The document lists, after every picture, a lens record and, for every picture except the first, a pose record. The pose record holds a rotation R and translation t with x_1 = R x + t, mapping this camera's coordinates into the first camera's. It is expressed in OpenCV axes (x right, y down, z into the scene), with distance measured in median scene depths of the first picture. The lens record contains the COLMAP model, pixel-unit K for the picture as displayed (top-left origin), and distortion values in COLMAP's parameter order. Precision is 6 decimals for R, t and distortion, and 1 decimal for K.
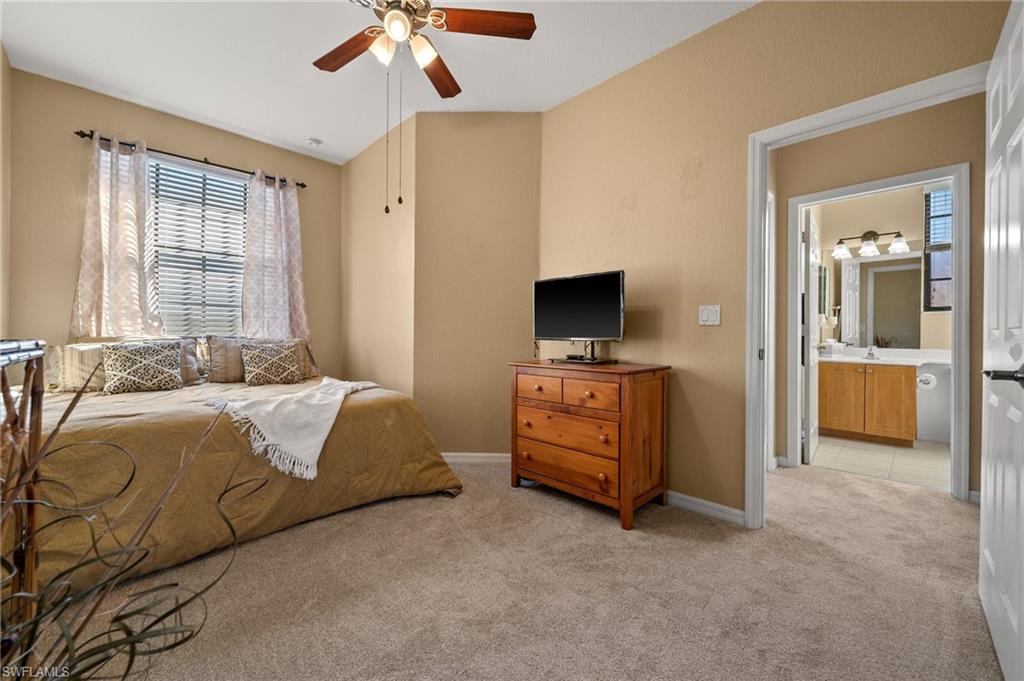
lens RADIAL K [[406.5, 0, 511.0], [0, 406.5, 335.9], [0, 0, 1]] dist [0.002078, 0.000209]
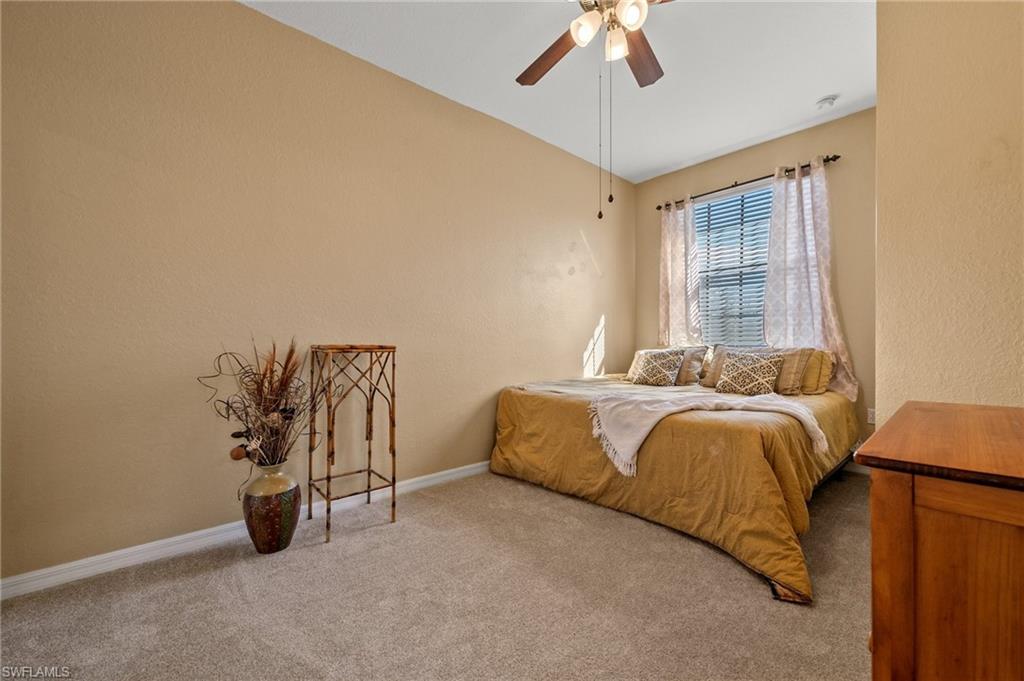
lens RADIAL K [[407.3, 0, 505.5], [0, 407.3, 343.5], [0, 0, 1]] dist [-0.001514, -0.000012]
pose [[-0.053801, -0.005819, -0.998535, 0.418417], [0.000168, 0.999983, -0.005837, 0.003207], [0.998552, -0.000482, -0.053799, 0.498808]]
